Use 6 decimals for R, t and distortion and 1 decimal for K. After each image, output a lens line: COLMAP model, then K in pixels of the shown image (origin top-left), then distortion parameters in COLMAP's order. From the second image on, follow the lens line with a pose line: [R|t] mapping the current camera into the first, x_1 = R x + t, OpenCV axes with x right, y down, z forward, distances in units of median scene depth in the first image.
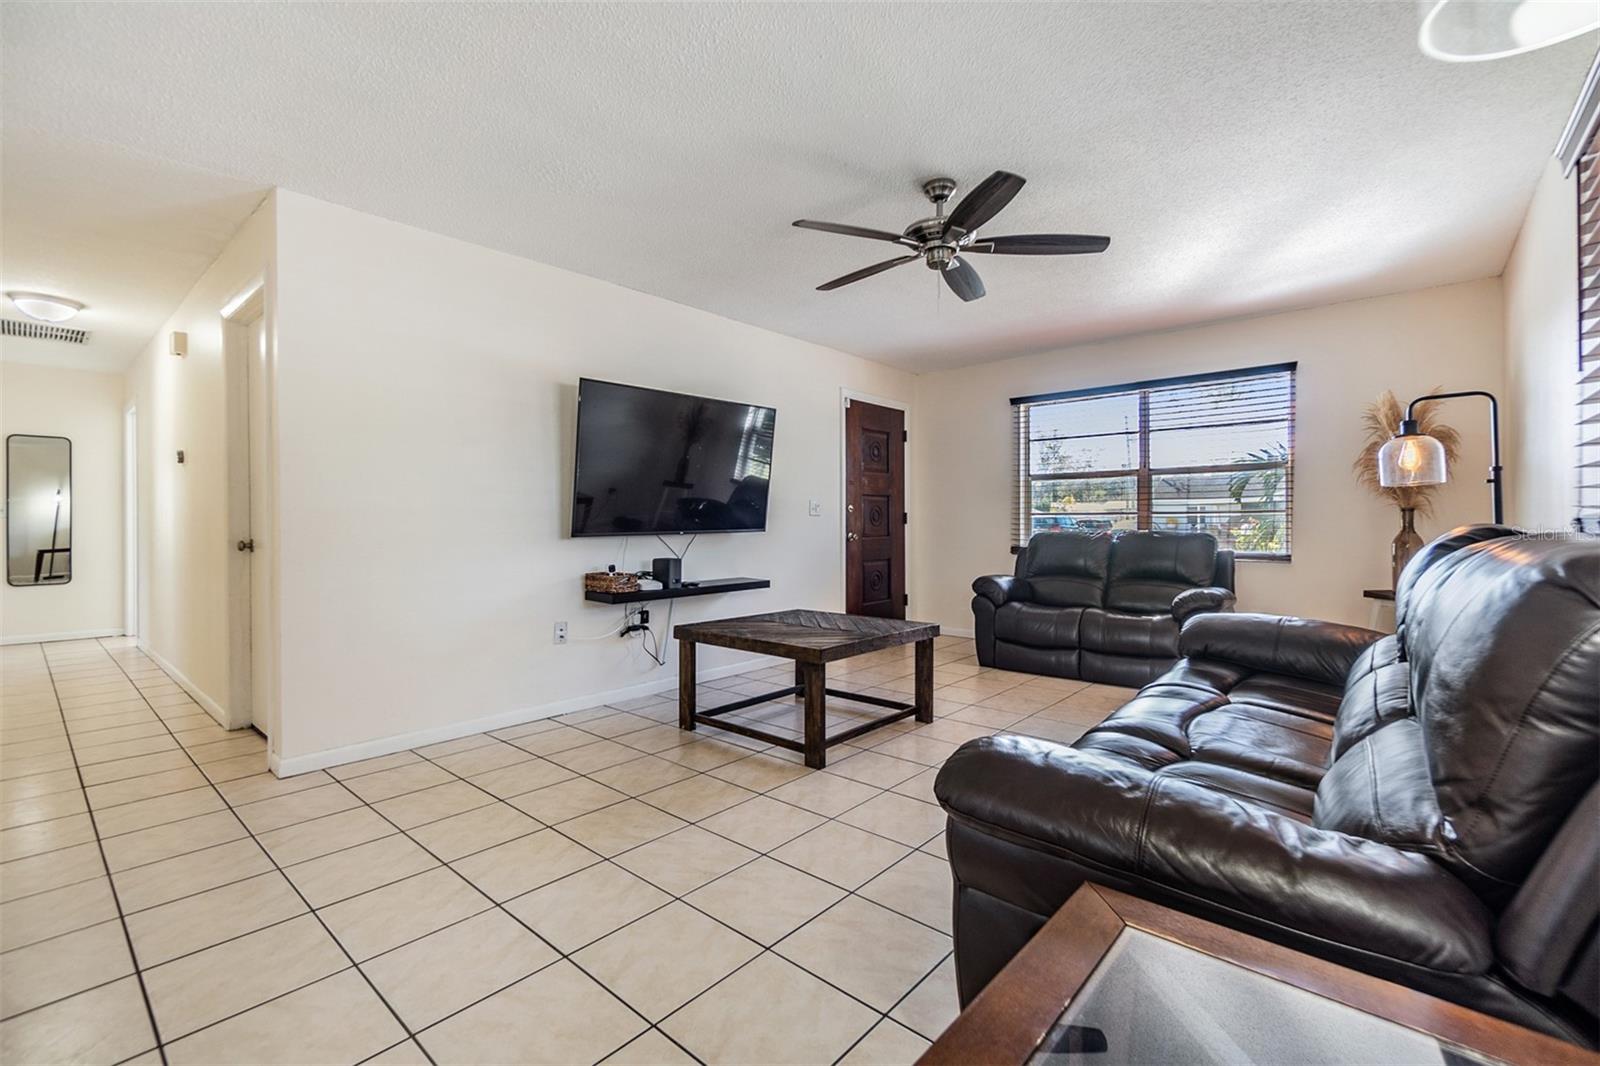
lens RADIAL K [[695.8, 0, 806.2], [0, 695.8, 524.5], [0, 0, 1]] dist [-0.004193, 0.000418]
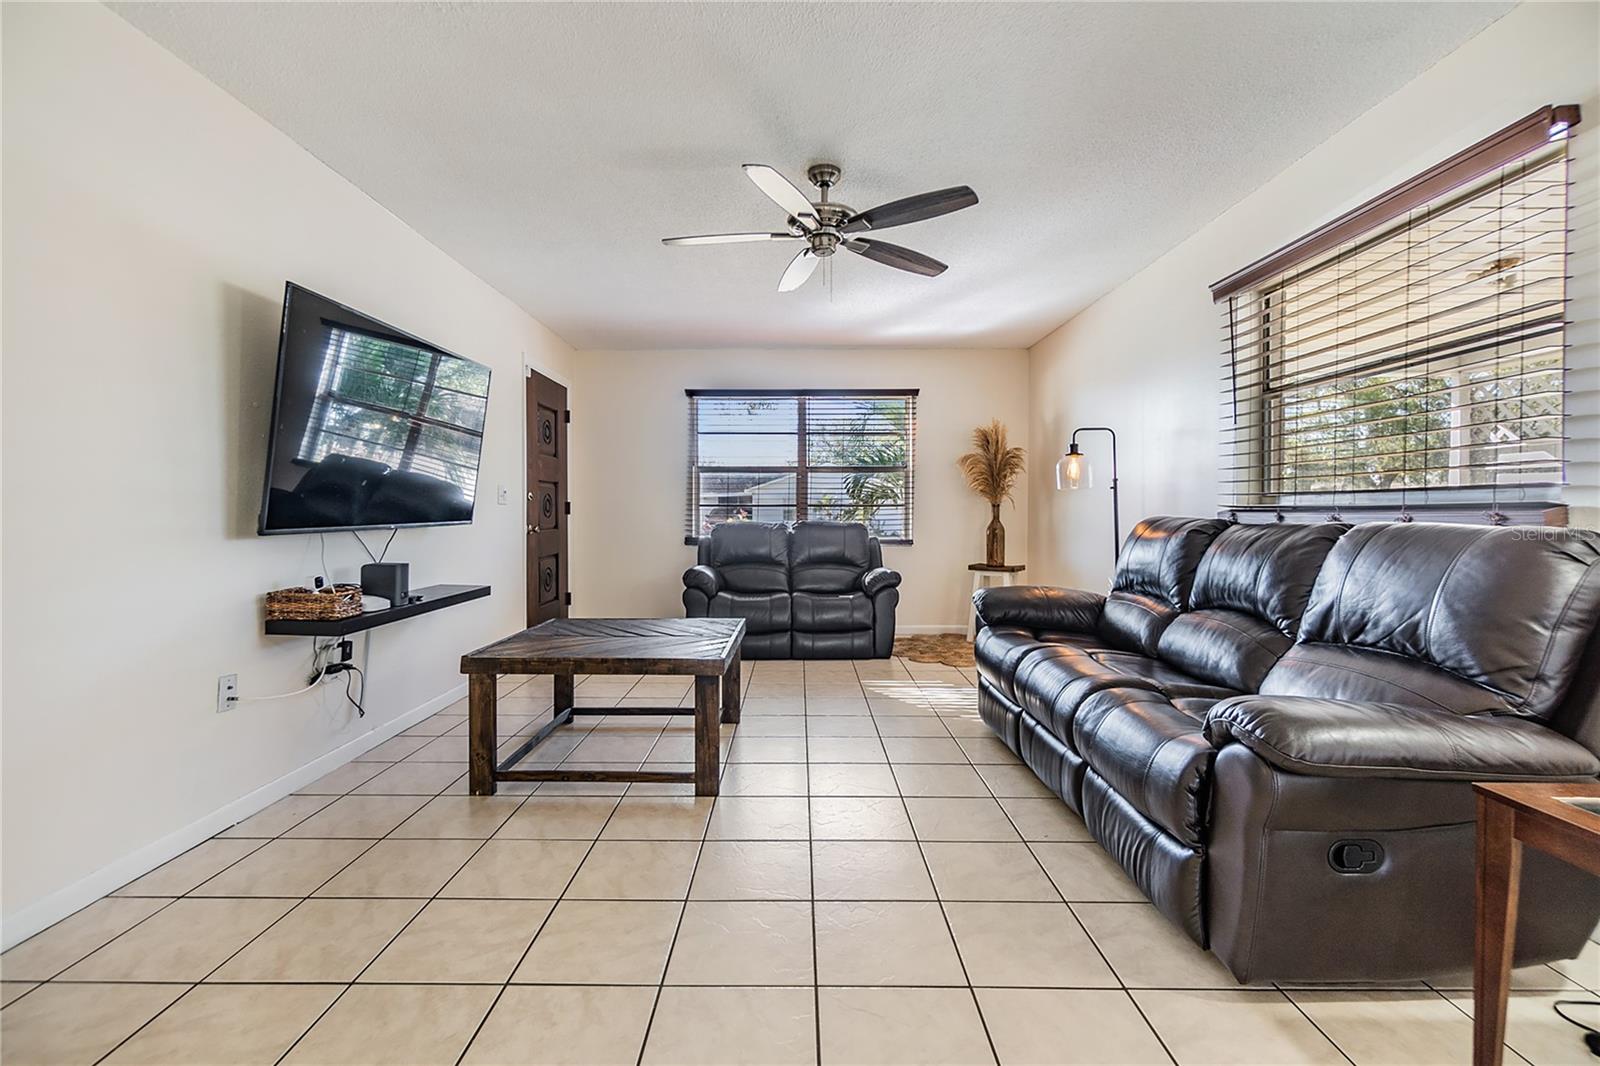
lens RADIAL K [[695.8, 0, 792.2], [0, 695.8, 519.8], [0, 0, 1]] dist [-0.004193, 0.000418]
pose [[0.754203, -0.002272, 0.656638, -0.351670], [-0.002545, 0.999976, 0.006382, -0.000694], [-0.656637, -0.006484, 0.754179, 0.203815]]
